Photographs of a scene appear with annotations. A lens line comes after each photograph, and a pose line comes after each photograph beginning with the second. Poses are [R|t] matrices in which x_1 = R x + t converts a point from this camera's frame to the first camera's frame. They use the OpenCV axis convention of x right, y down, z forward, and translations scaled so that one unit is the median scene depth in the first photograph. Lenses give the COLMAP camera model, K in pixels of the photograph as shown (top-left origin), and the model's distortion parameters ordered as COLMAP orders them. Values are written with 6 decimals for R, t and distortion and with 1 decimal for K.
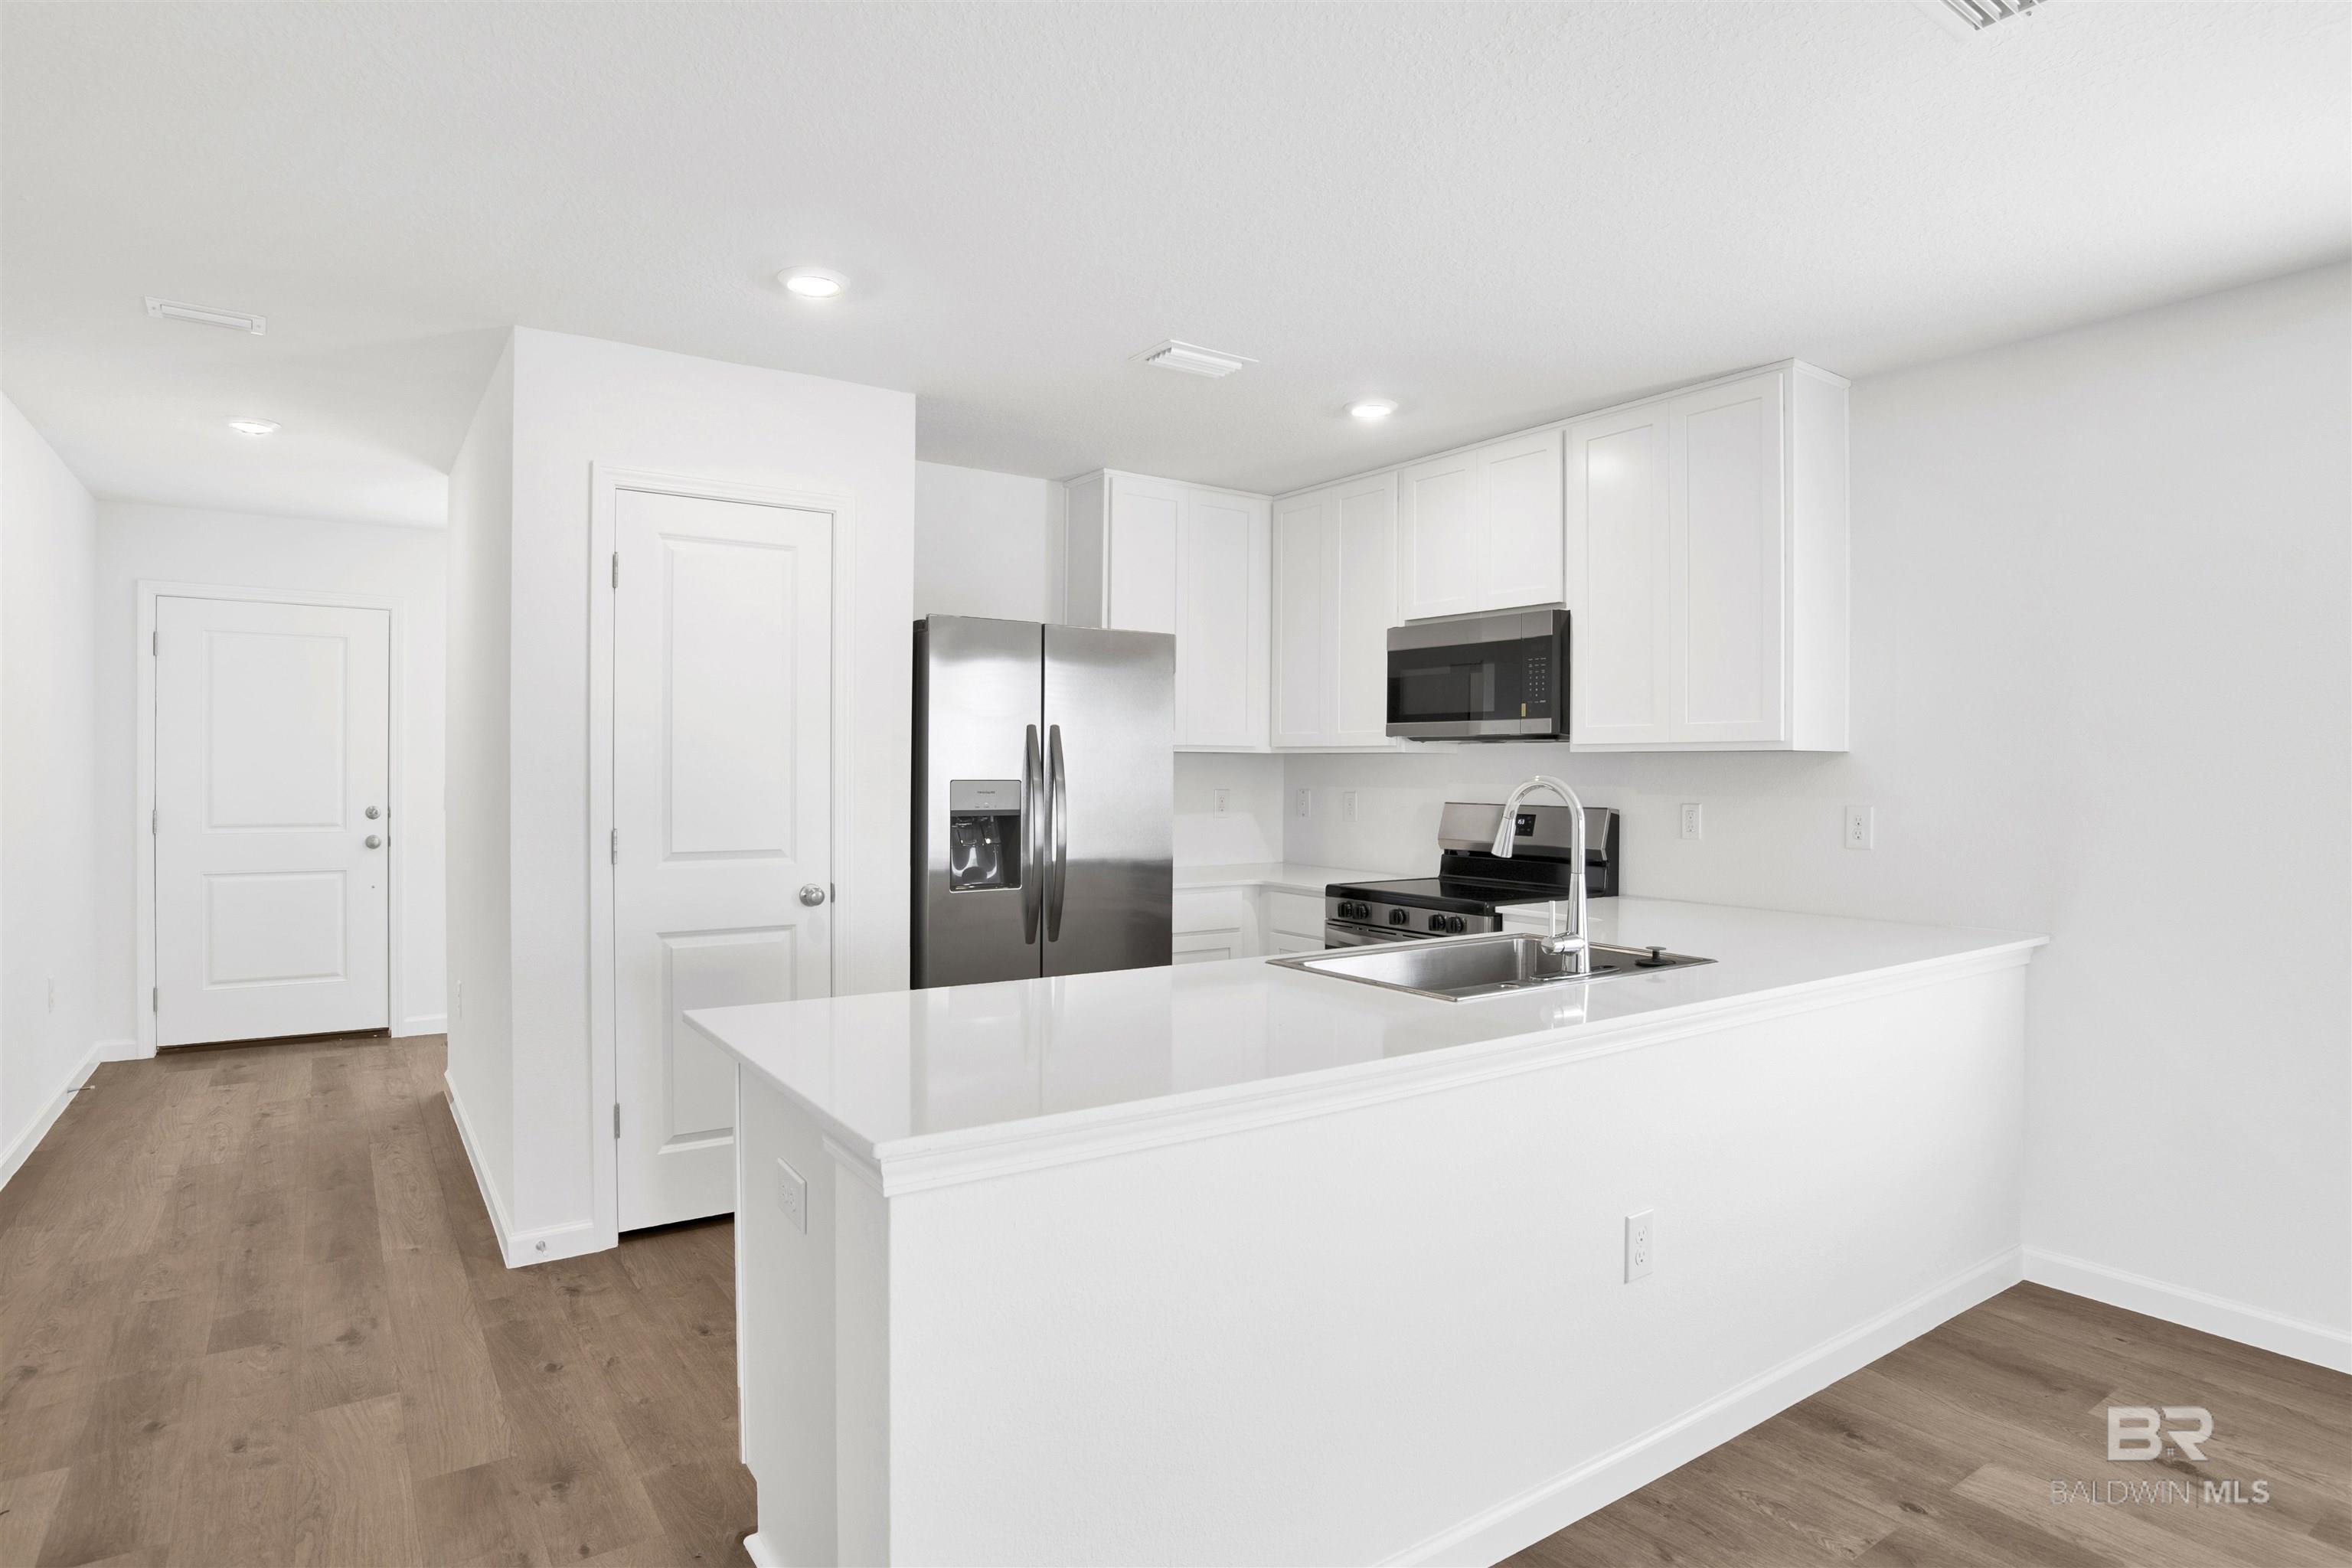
lens RADIAL K [[1240.4, 0, 1174.7], [0, 1240.4, 786.2], [0, 0, 1]] dist [-0.041354, 0.002258]
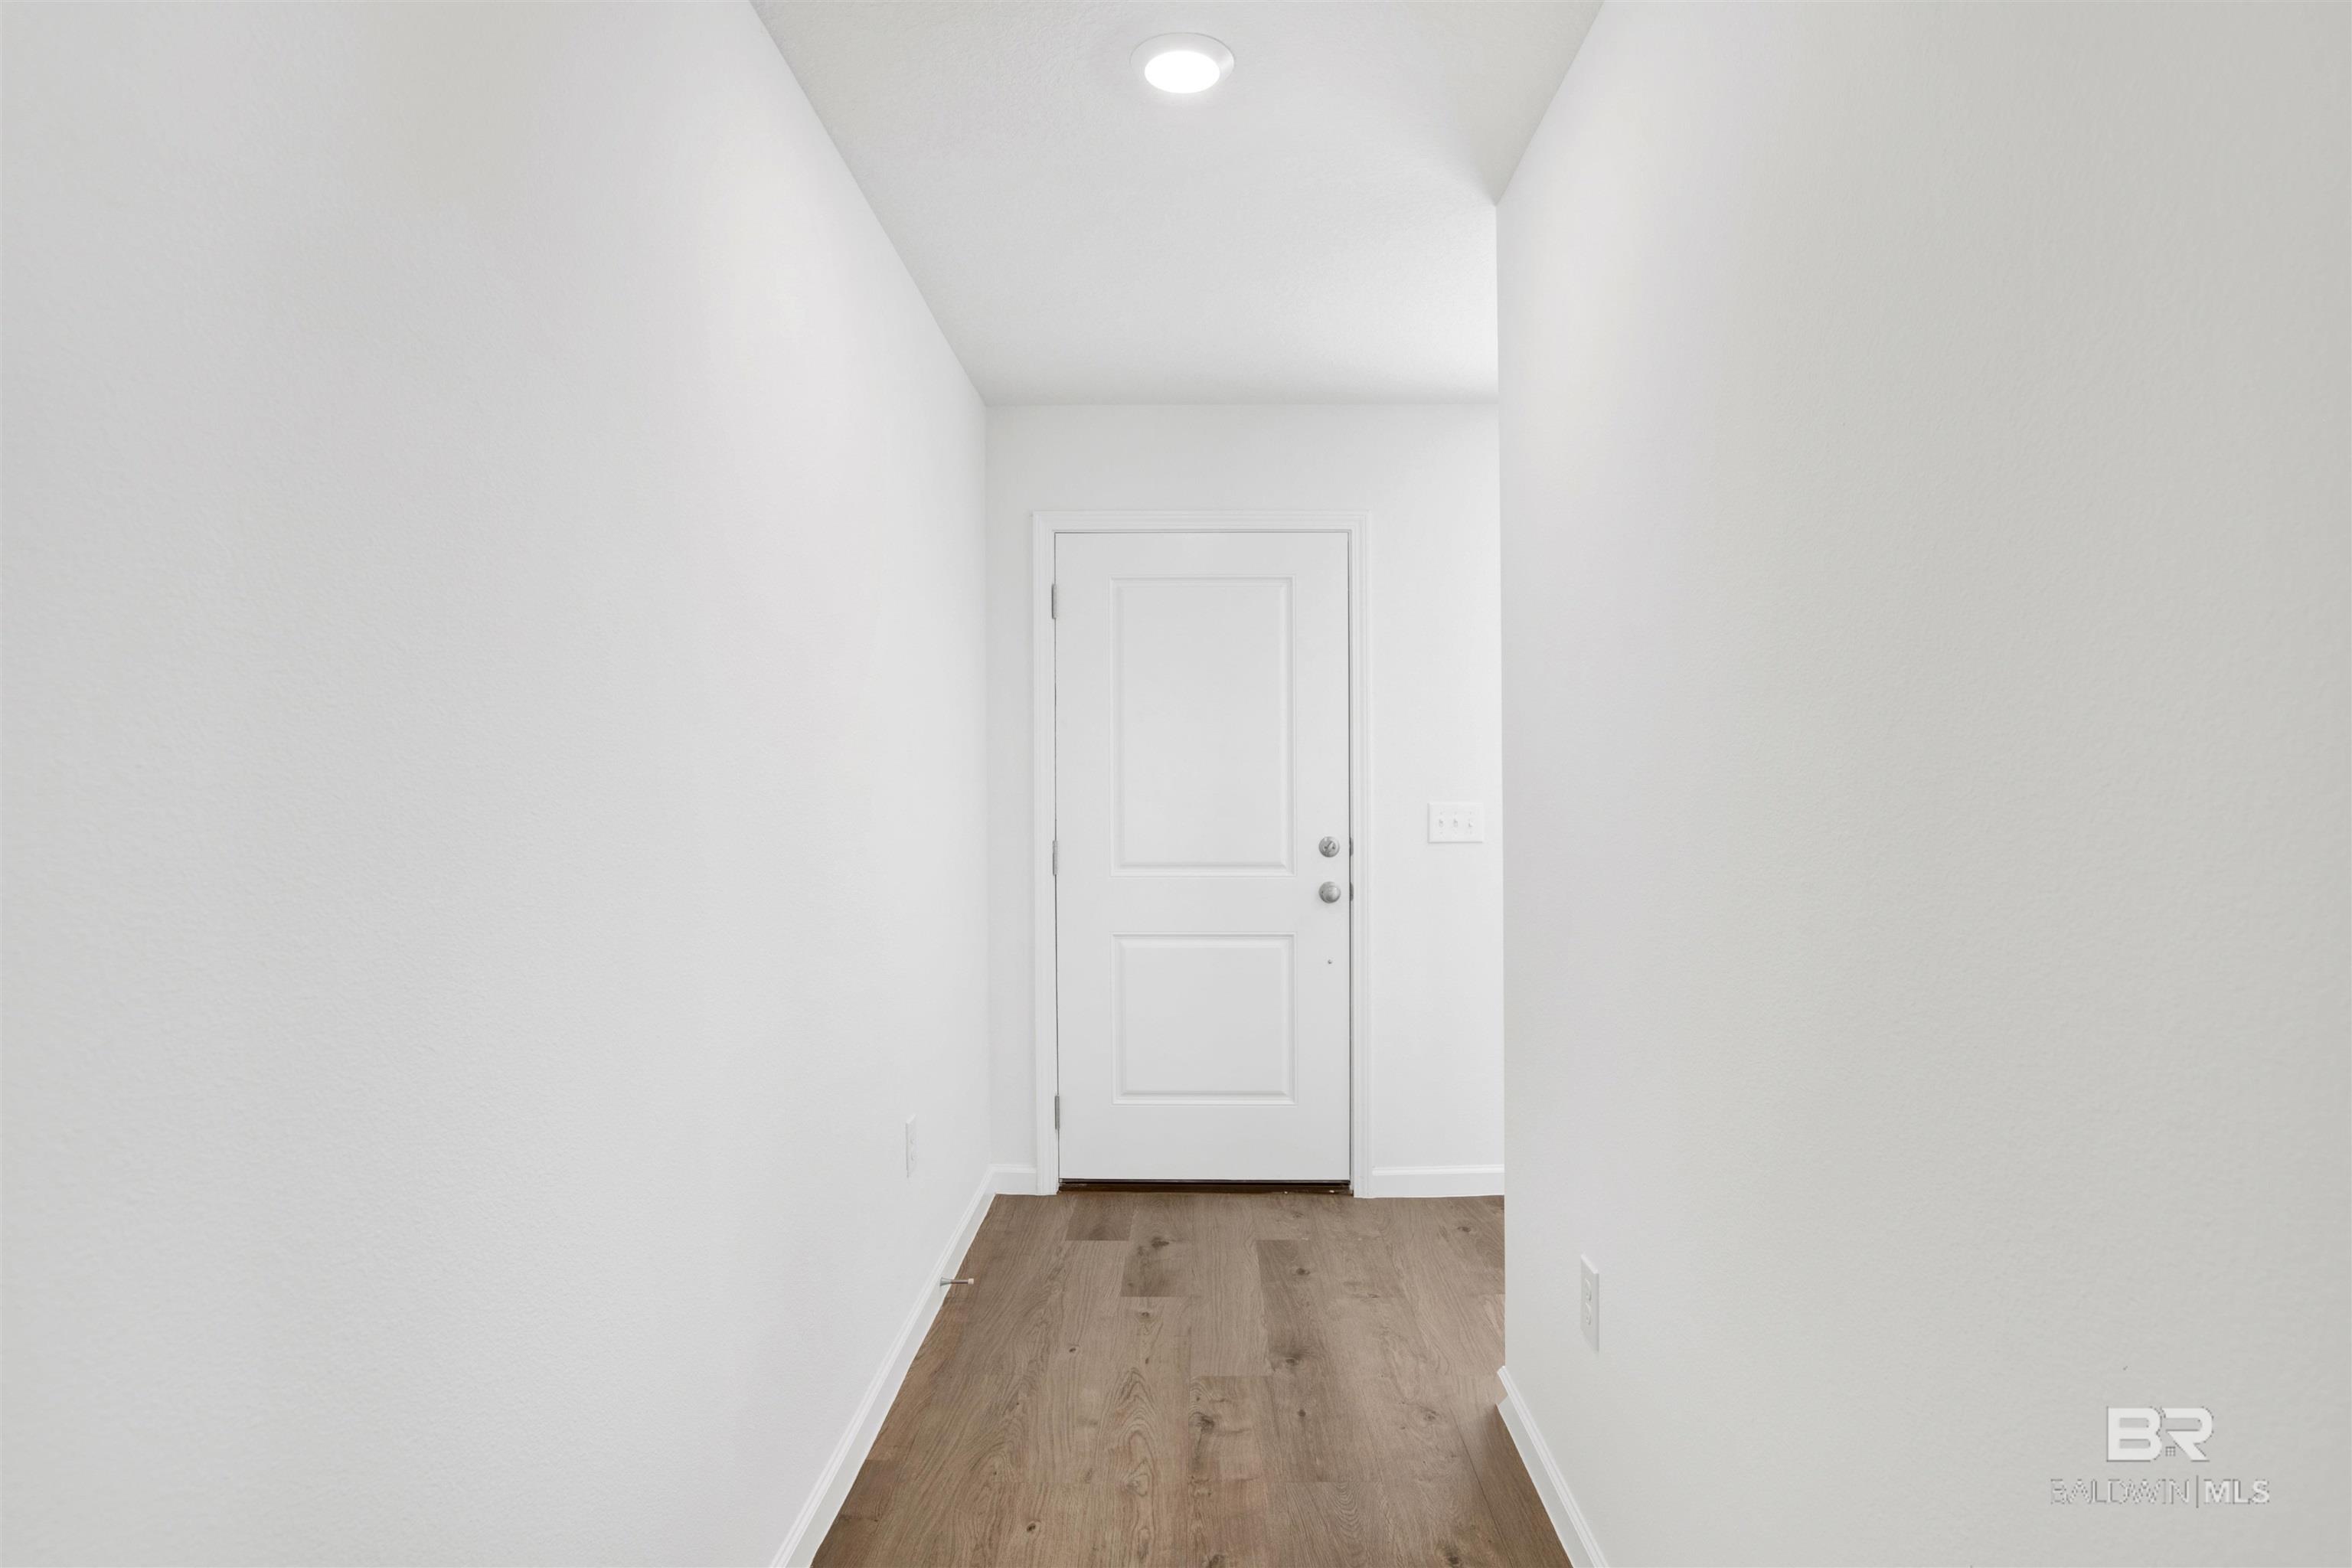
lens RADIAL K [[1240.4, 0, 1184.4], [0, 1240.4, 781.1], [0, 0, 1]] dist [-0.041354, 0.002258]
pose [[0.812525, -0.013022, -0.582782, -0.478991], [0.007163, 0.999898, -0.012356, -0.007848], [0.582883, 0.005865, 0.812535, 0.599532]]
